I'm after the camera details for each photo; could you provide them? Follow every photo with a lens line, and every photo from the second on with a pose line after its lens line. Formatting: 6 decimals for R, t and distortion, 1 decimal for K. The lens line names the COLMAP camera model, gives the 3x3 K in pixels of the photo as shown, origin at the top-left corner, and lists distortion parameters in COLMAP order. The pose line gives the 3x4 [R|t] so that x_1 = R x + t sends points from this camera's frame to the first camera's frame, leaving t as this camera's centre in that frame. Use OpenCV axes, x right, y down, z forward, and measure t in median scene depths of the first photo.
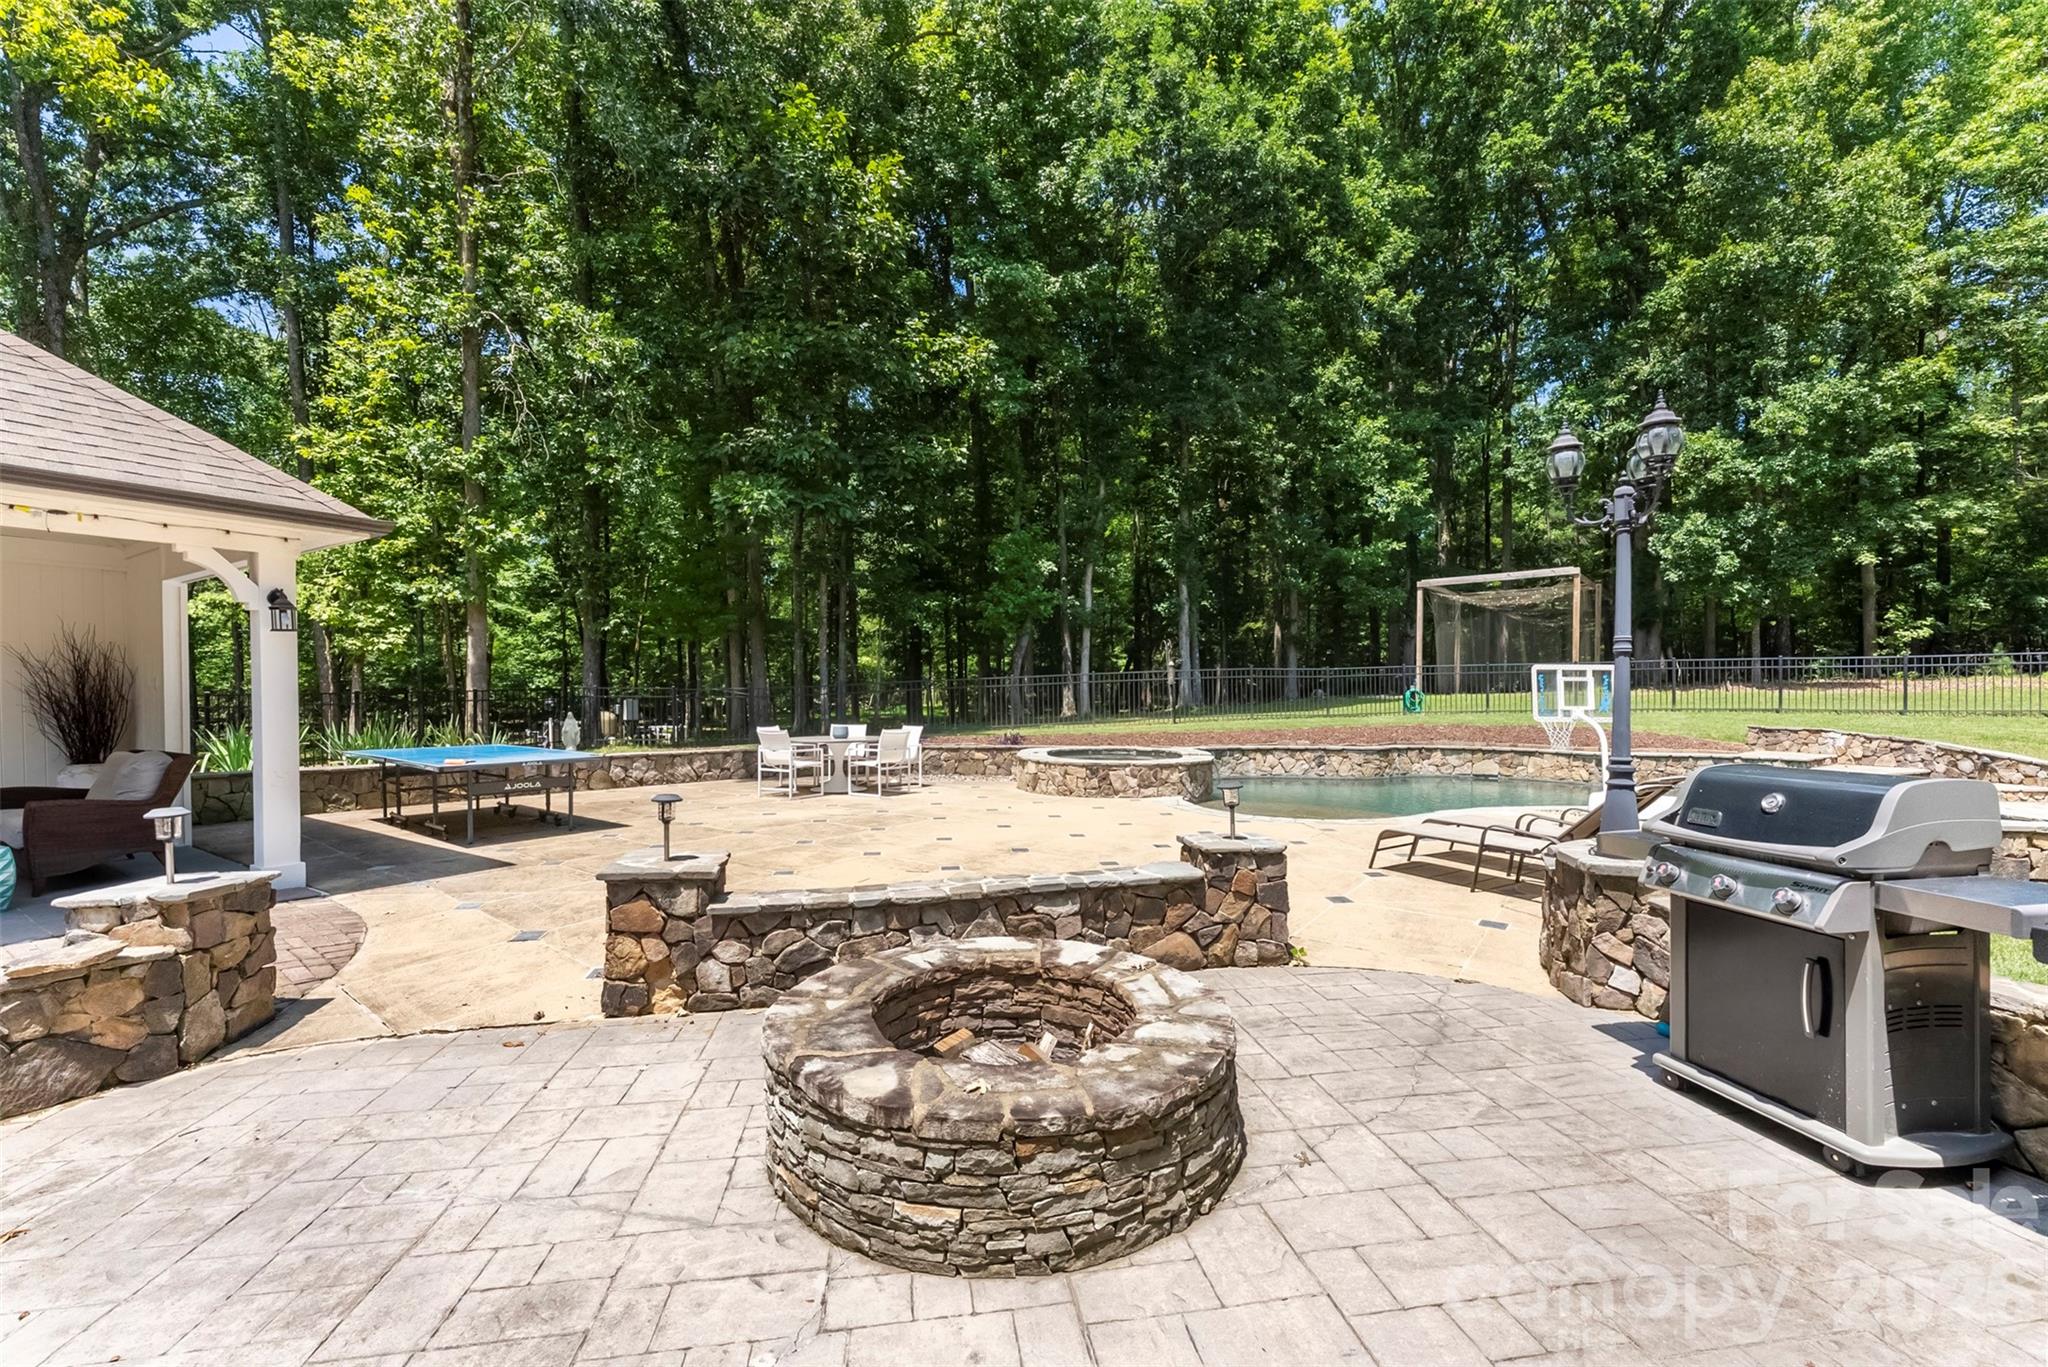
lens RADIAL K [[827.3, 0, 1024.6], [0, 827.3, 704.0], [0, 0, 1]] dist [-0.003473, 0.000770]
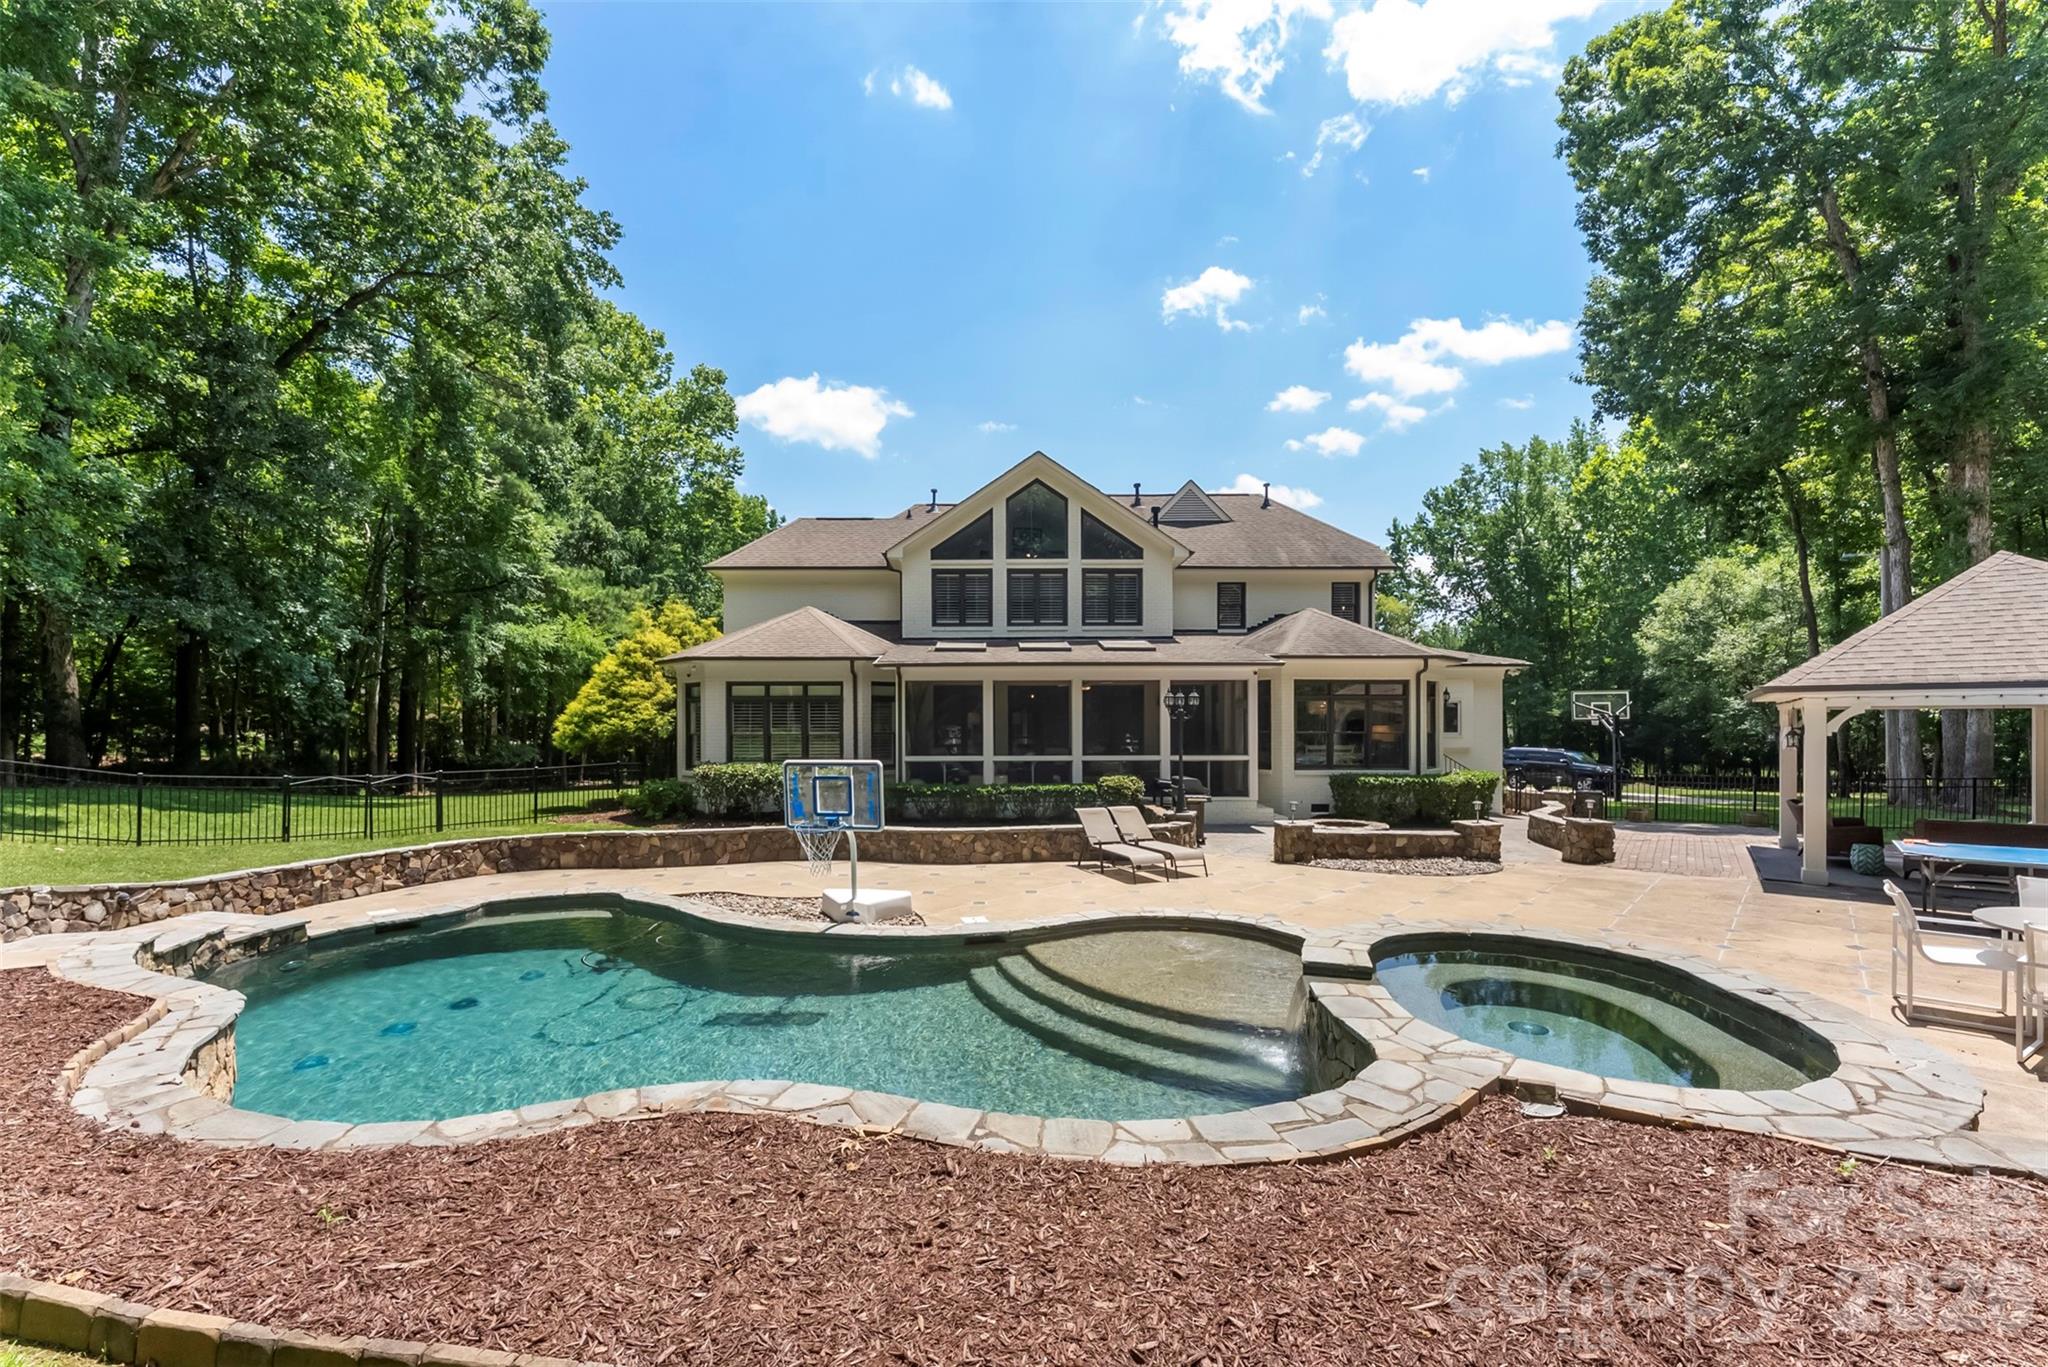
lens RADIAL K [[827.3, 0, 1015.6], [0, 827.3, 698.4], [0, 0, 1]] dist [-0.003473, 0.000770]
pose [[-0.994169, 0.000699, 0.107831, 0.184416], [-0.001374, 0.999816, -0.019148, -0.041659], [-0.107824, -0.019184, -0.993985, 0.809066]]
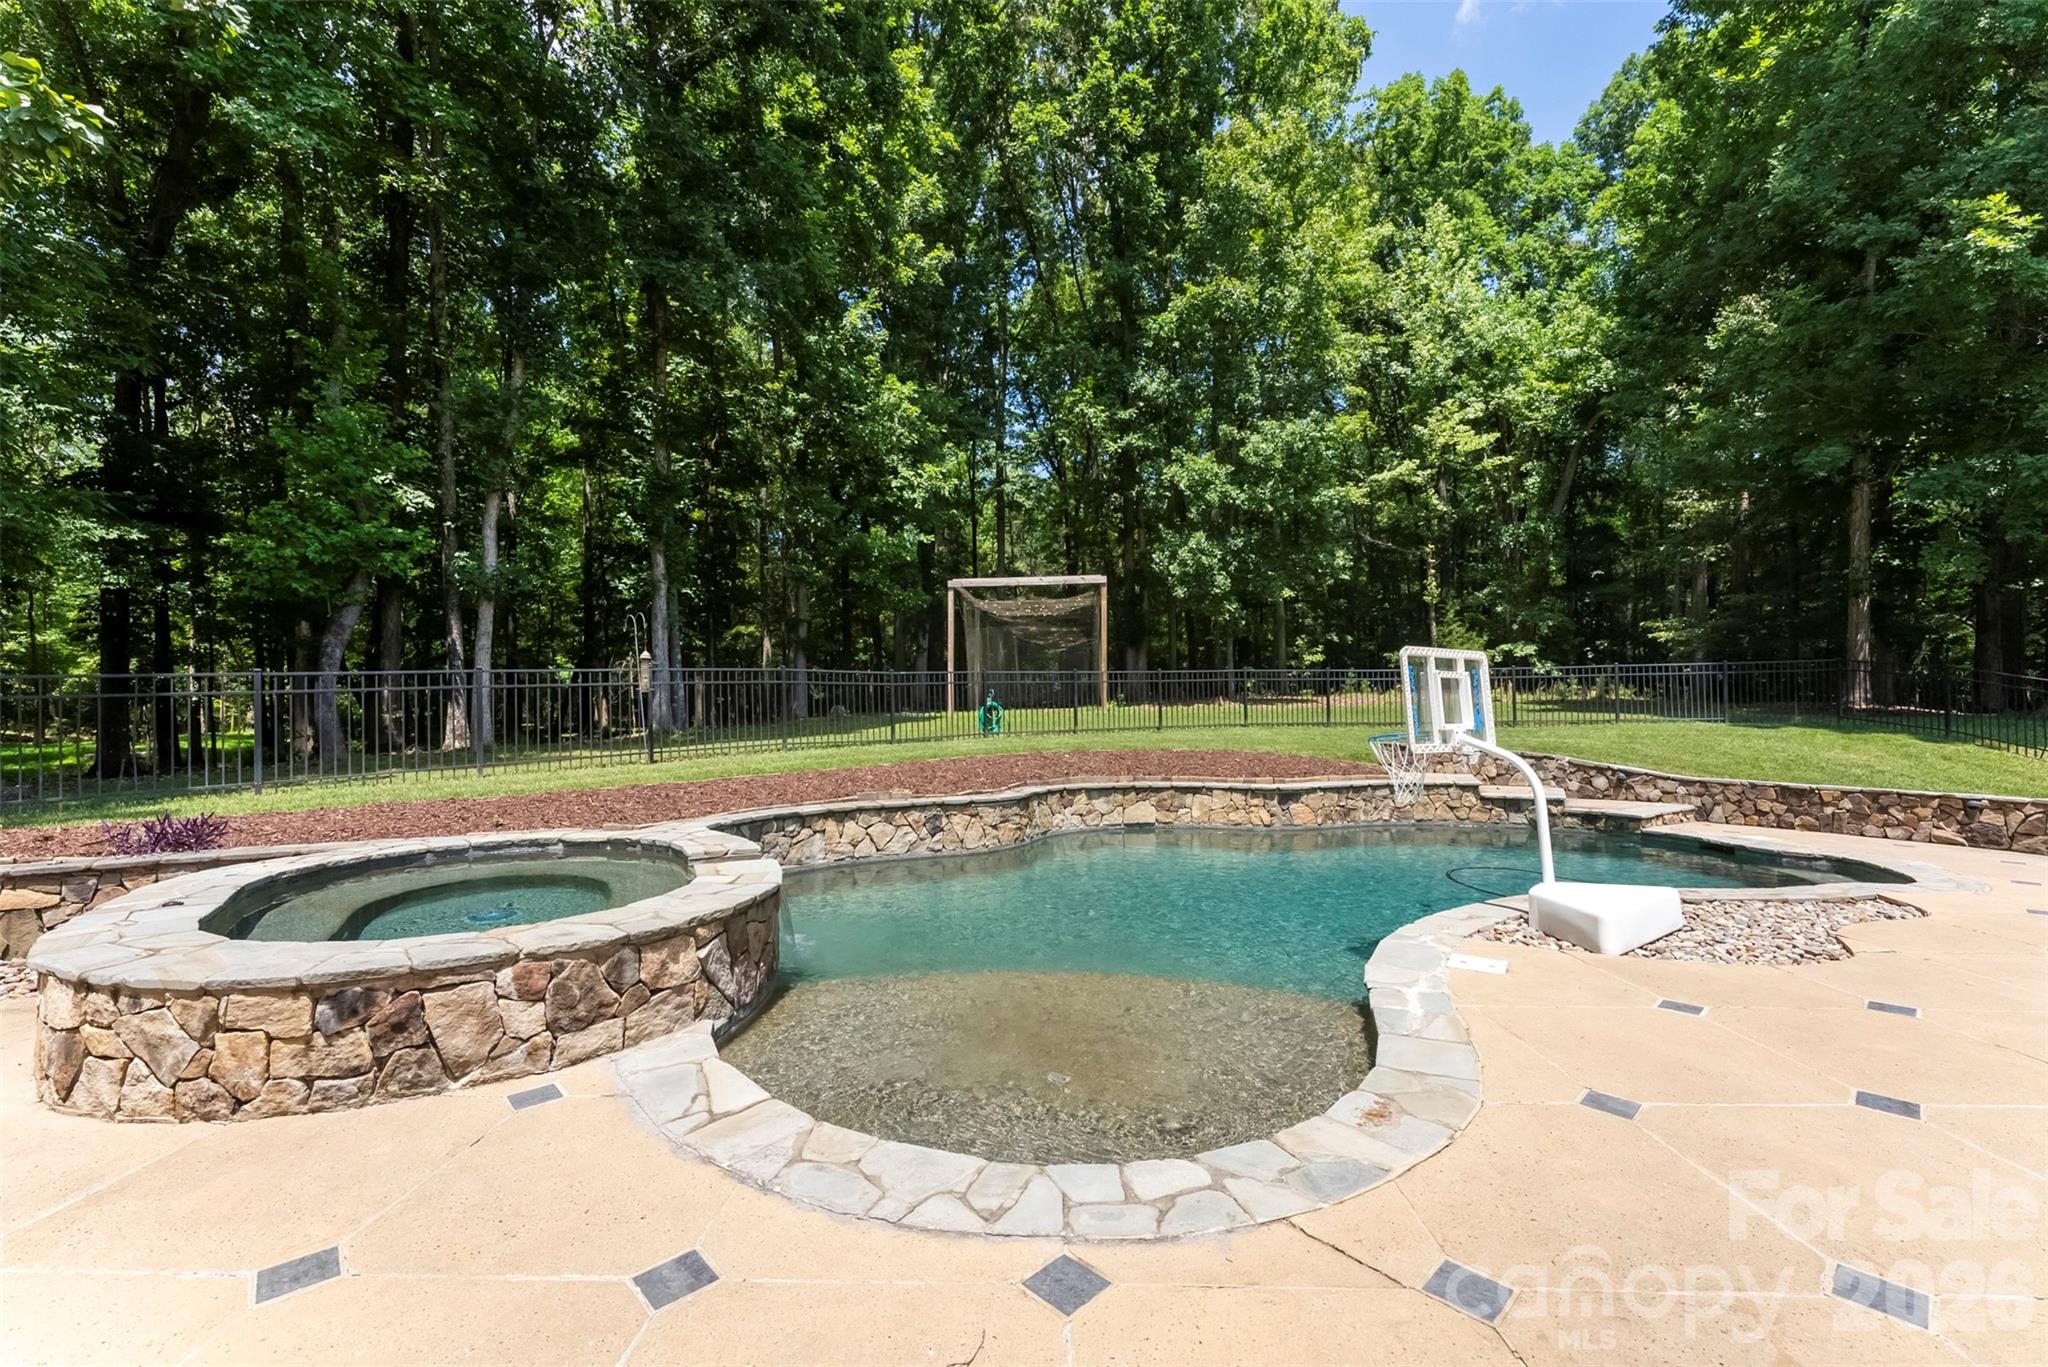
lens RADIAL K [[827.3, 0, 1028.3], [0, 827.3, 691.5], [0, 0, 1]] dist [-0.003473, 0.000770]
pose [[0.812618, 0.008508, 0.582735, 0.050489], [0.013693, 0.999339, -0.033685, -0.001883], [-0.582636, 0.035352, 0.811964, 0.322744]]
